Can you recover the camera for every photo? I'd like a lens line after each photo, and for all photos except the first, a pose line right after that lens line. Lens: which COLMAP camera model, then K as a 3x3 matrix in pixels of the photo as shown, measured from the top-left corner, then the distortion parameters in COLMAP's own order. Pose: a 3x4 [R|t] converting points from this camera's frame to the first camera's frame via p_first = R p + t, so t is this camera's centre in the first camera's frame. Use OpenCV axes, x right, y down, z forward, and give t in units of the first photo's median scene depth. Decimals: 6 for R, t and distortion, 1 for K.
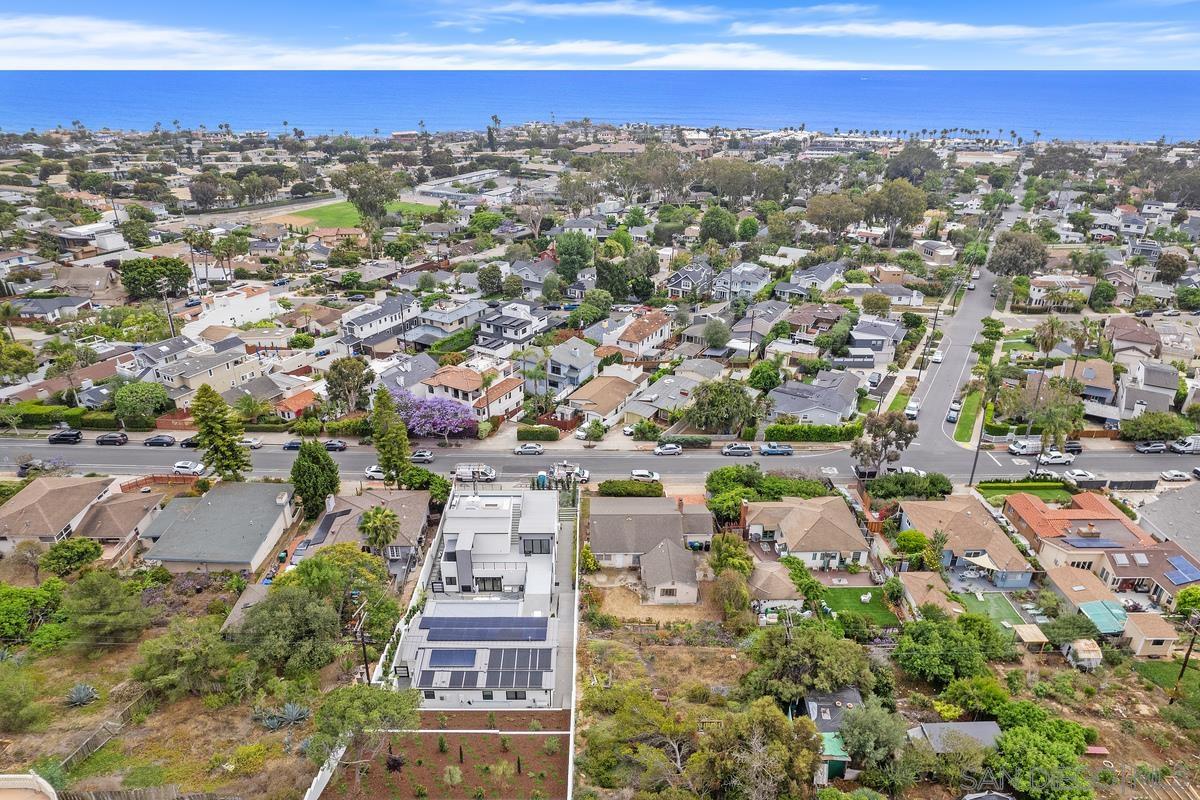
lens RADIAL K [[767.7, 0, 606.1], [0, 767.7, 399.8], [0, 0, 1]] dist [-0.079638, 0.068391]
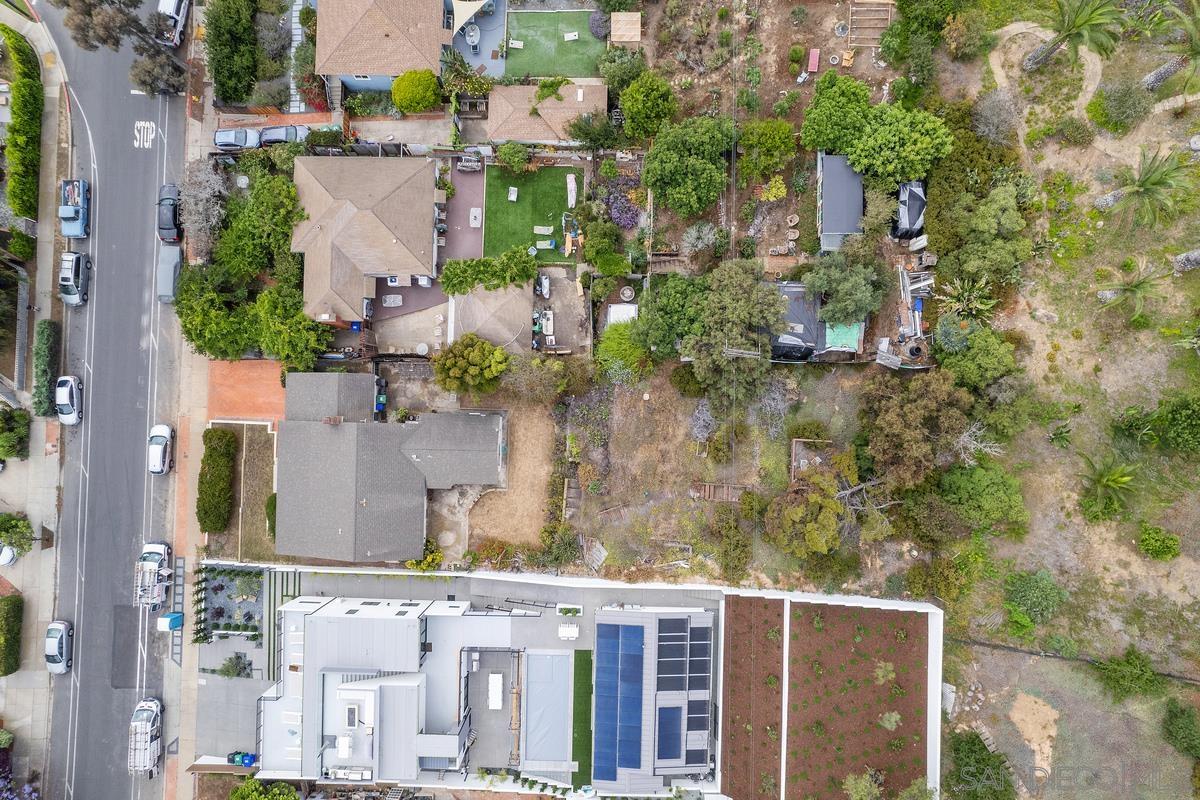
lens RADIAL K [[767.7, 0, 606.1], [0, 767.7, 399.8], [0, 0, 1]] dist [-0.079638, 0.068391]
pose [[0.041461, -0.999062, 0.012491, 0.124650], [0.421899, 0.028838, 0.906184, -0.370549], [-0.905694, -0.032302, 0.422699, 0.559061]]
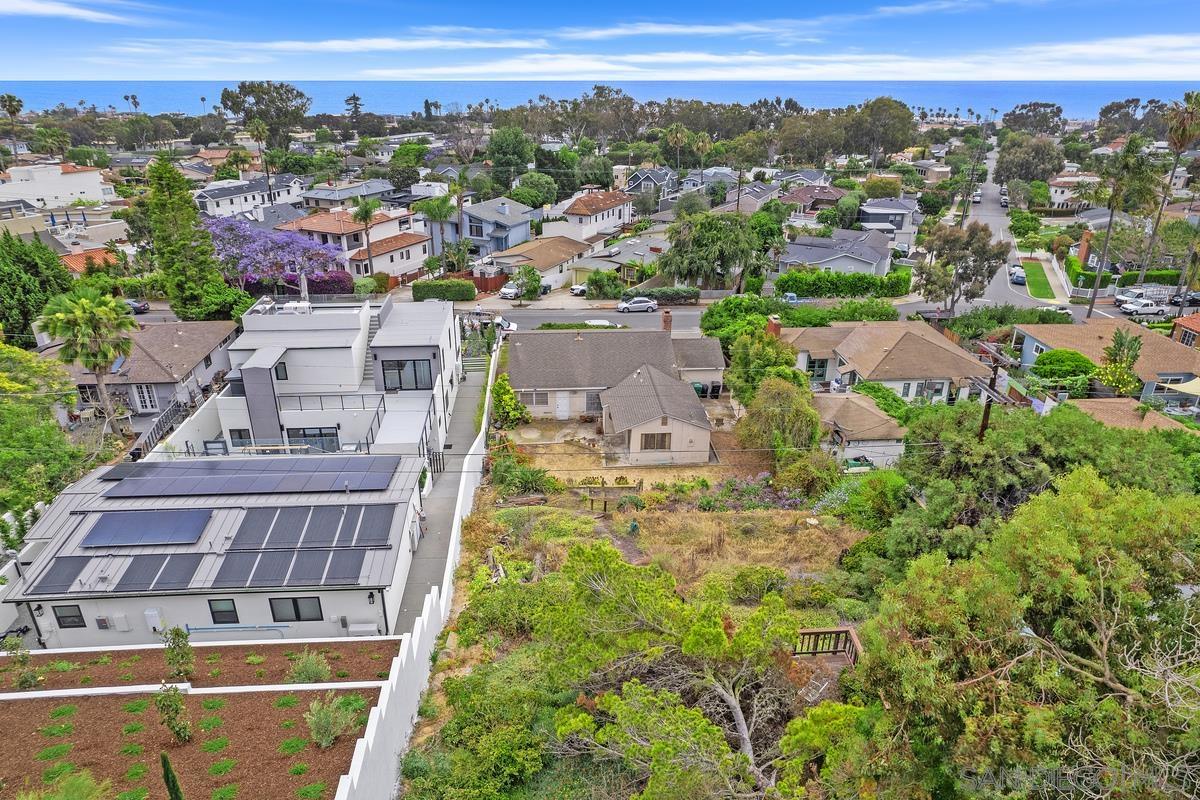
lens RADIAL K [[767.7, 0, 606.1], [0, 767.7, 399.8], [0, 0, 1]] dist [-0.079638, 0.068391]
pose [[0.997987, -0.025323, 0.058142, 0.016865], [0.026609, 0.999415, -0.021466, 0.223319], [-0.057564, 0.022970, 0.998078, 0.453817]]
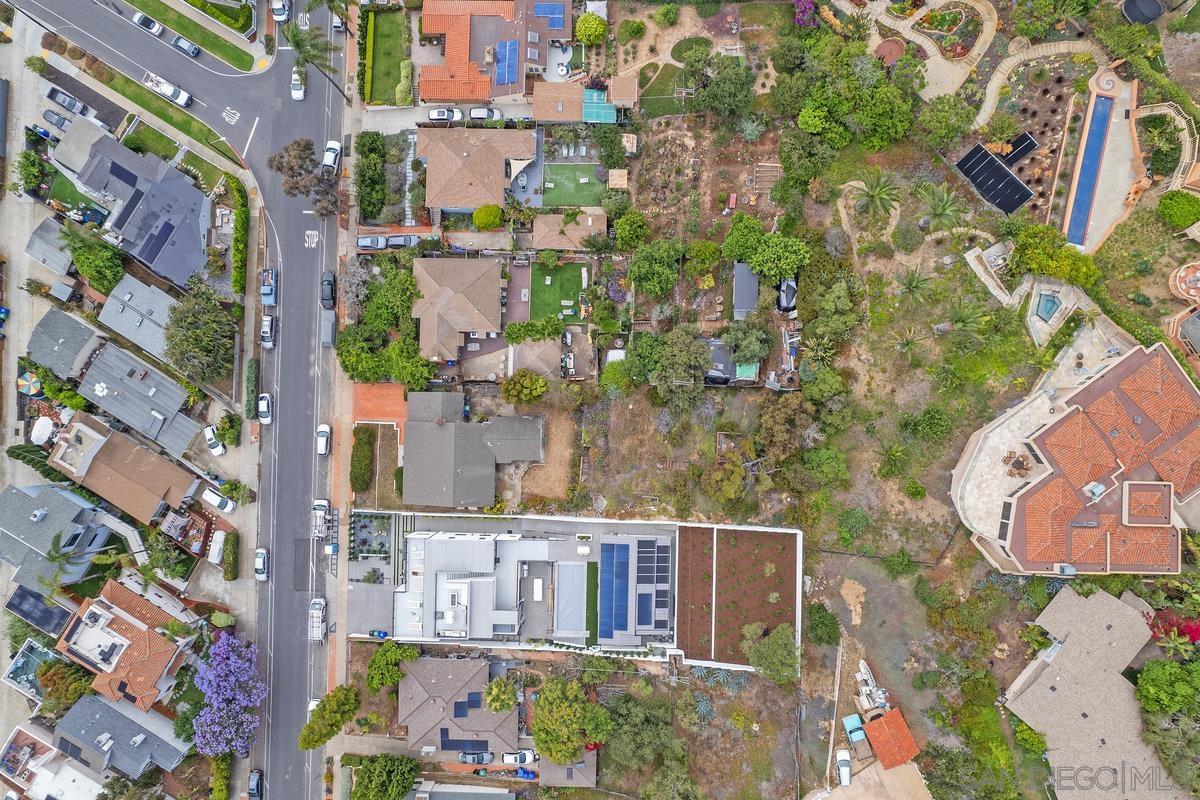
lens RADIAL K [[767.7, 0, 606.1], [0, 767.7, 399.8], [0, 0, 1]] dist [-0.079638, 0.068391]
pose [[0.039671, -0.999148, 0.011422, 0.133374], [0.427223, 0.027294, 0.903734, -0.774878], [-0.903276, -0.030972, 0.427941, 0.363908]]
